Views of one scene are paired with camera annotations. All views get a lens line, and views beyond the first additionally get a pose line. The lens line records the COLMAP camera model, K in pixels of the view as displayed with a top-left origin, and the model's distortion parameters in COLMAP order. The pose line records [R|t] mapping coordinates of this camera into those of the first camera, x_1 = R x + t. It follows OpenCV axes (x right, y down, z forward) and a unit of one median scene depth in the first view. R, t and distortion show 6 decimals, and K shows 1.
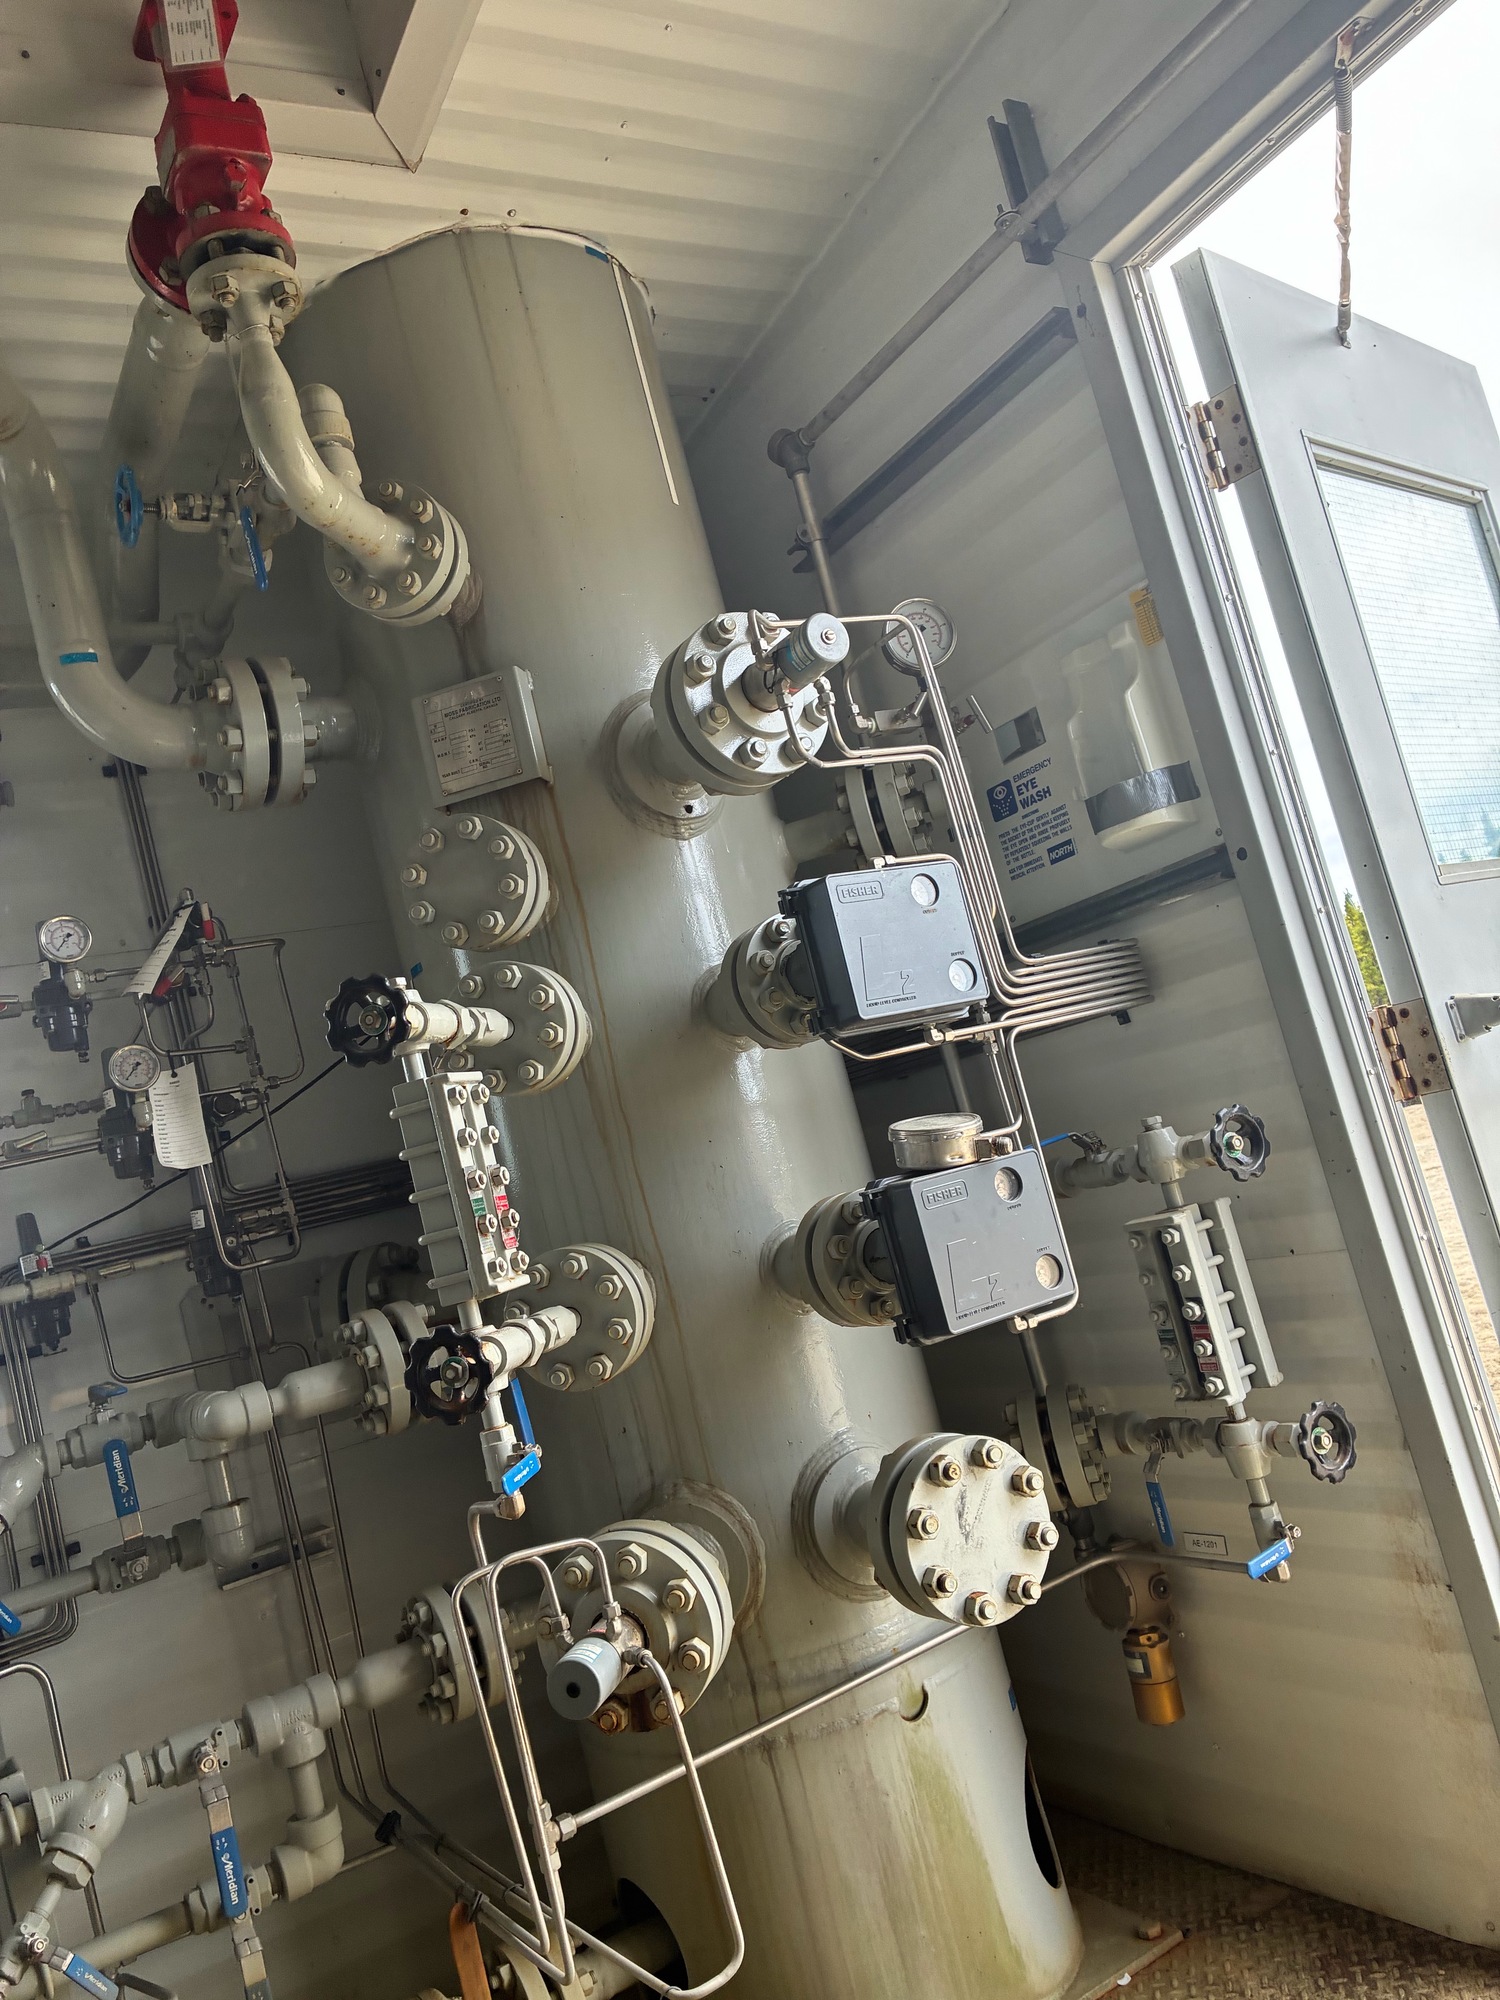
lens RADIAL K [[1531.8, 0, 717.8], [0, 1531.8, 1004.8], [0, 0, 1]] dist [0.052399, -0.061758]
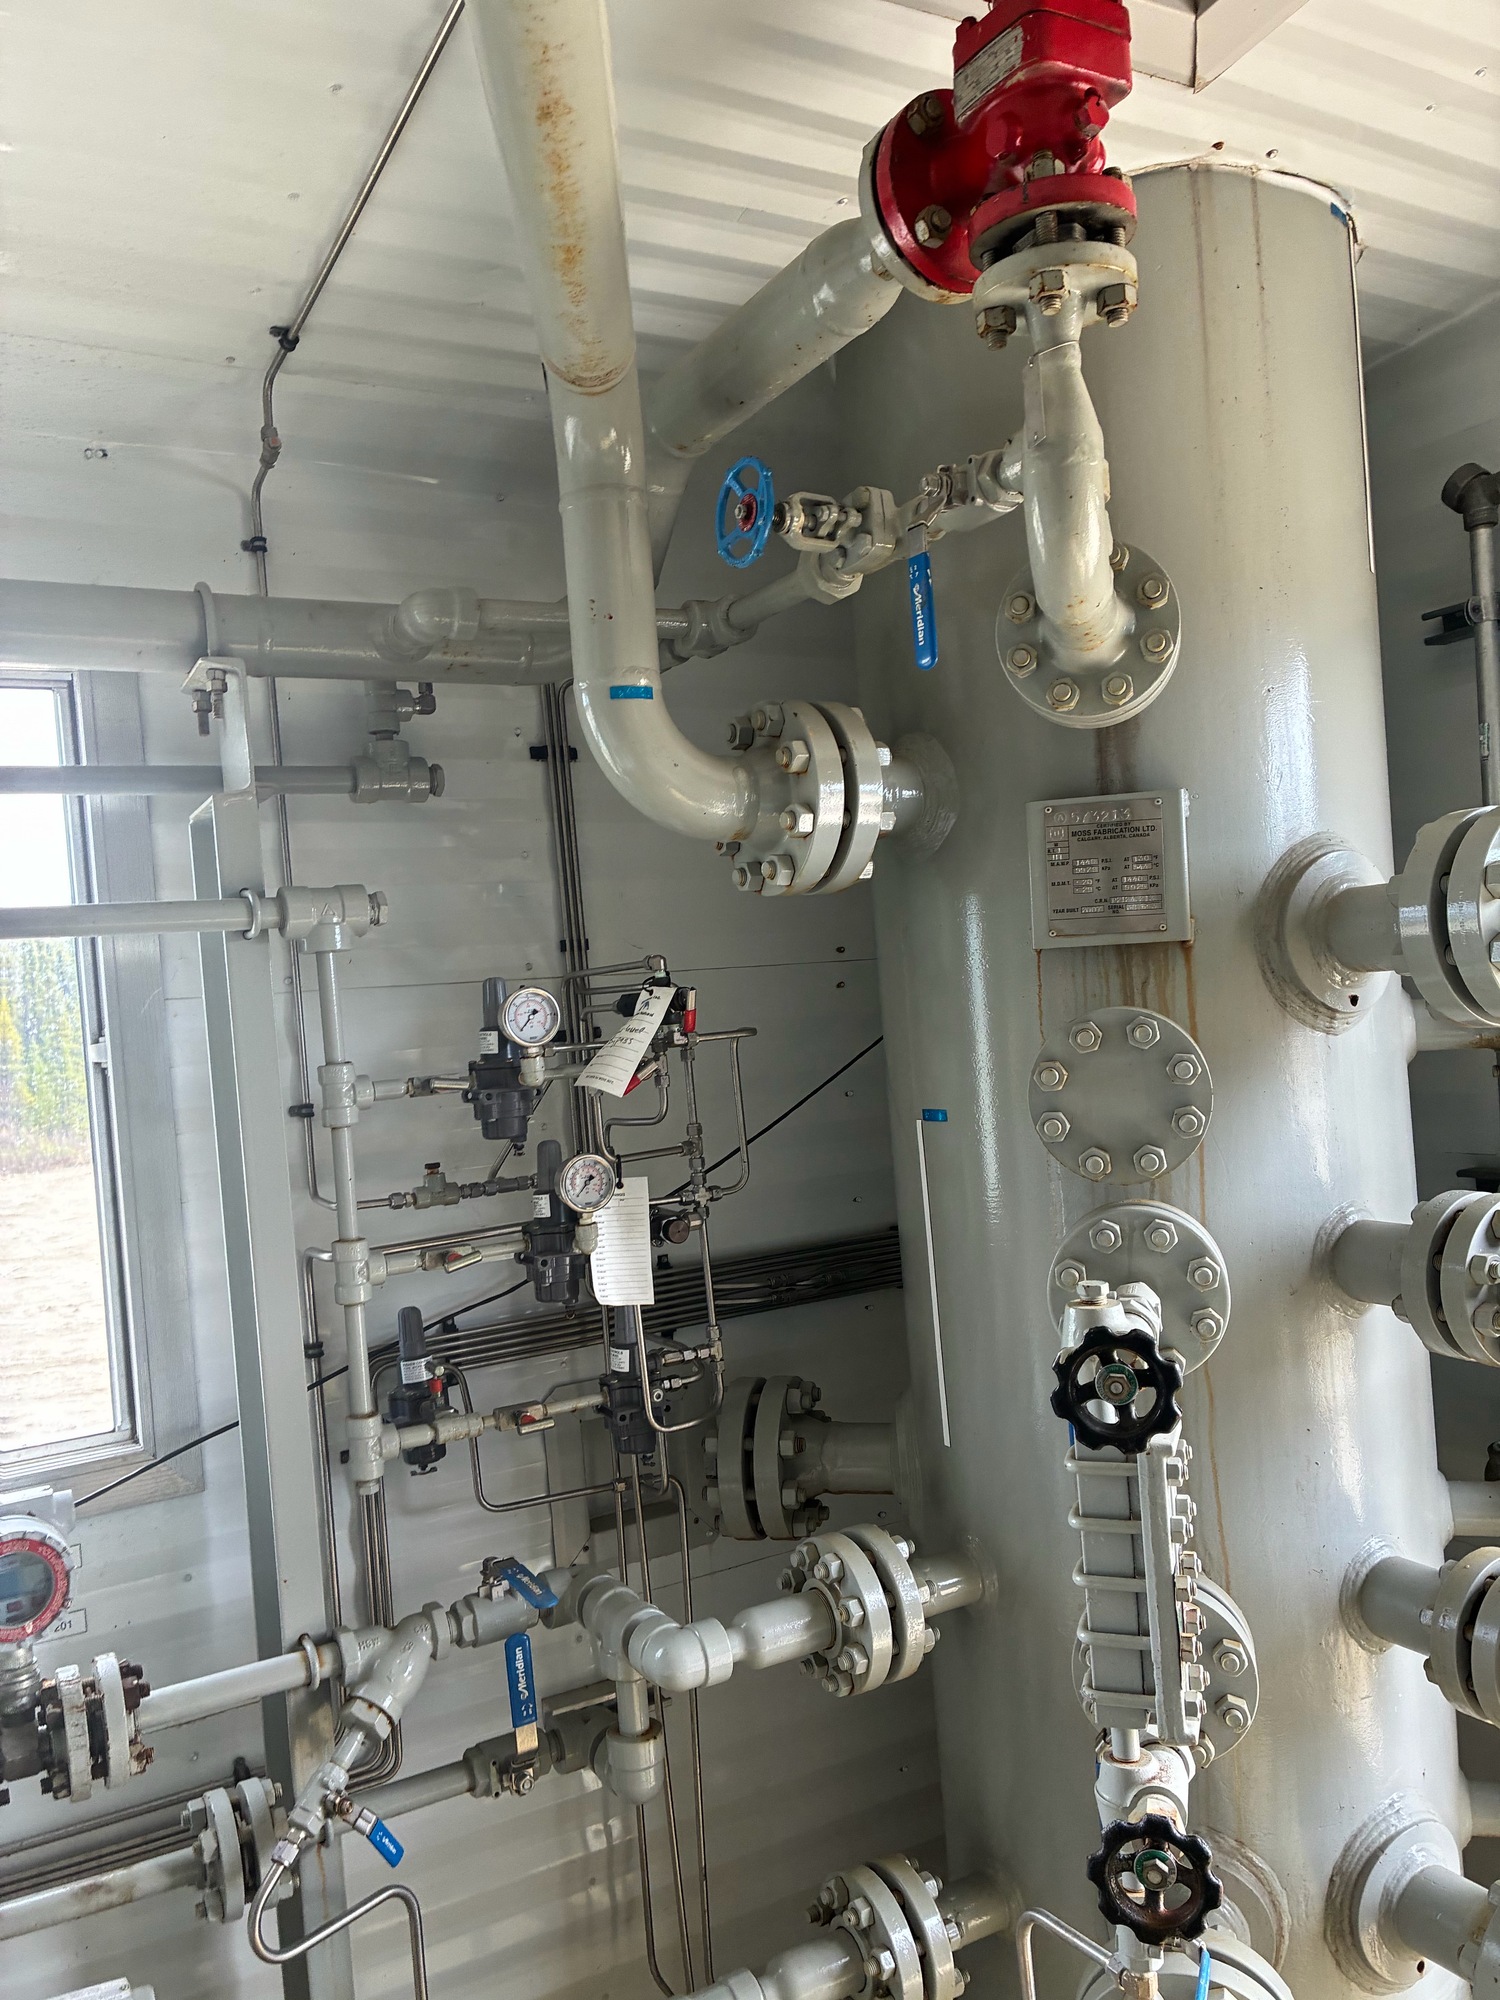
lens RADIAL K [[1534.6, 0, 716.5], [0, 1534.6, 1011.8], [0, 0, 1]] dist [0.050015, -0.057124]
pose [[0.984547, 0.173526, -0.023601, -0.324874], [-0.169192, 0.977299, 0.127521, -0.171768], [0.045193, -0.121557, 0.991555, 0.218249]]
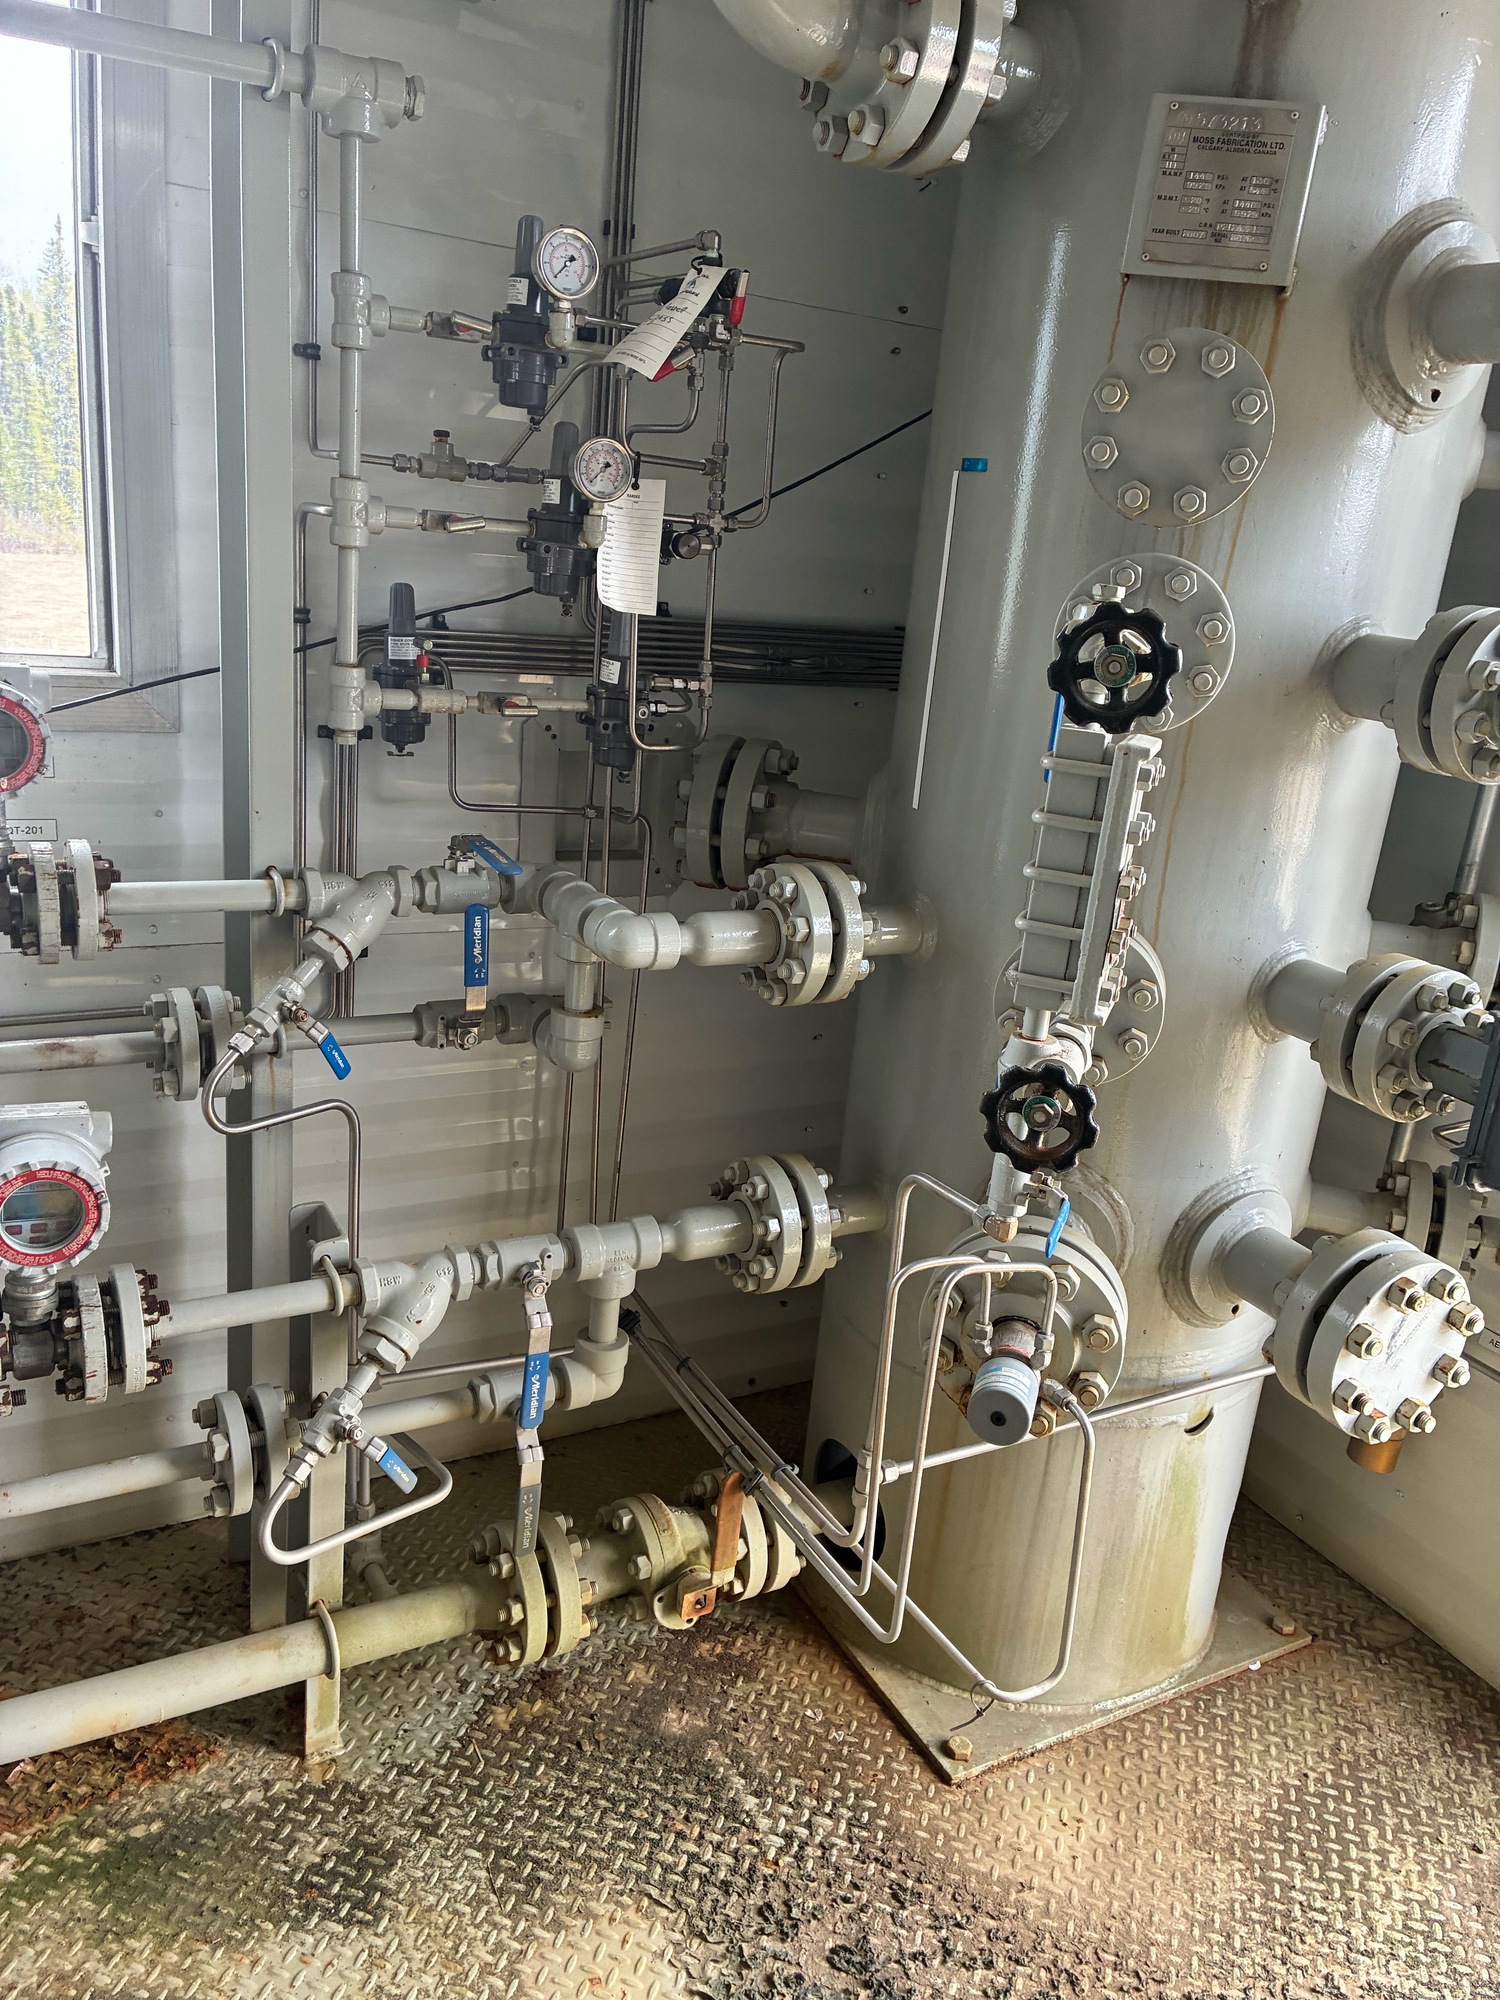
lens RADIAL K [[1540.3, 0, 750.0], [0, 1540.3, 1000.0], [0, 0, 1]] dist [0.036864, -0.036090]
pose [[0.941342, 0.325669, 0.088405, -0.306988], [-0.333299, 0.856294, 0.394554, -0.065986], [0.052793, -0.400876, 0.914610, 0.192214]]
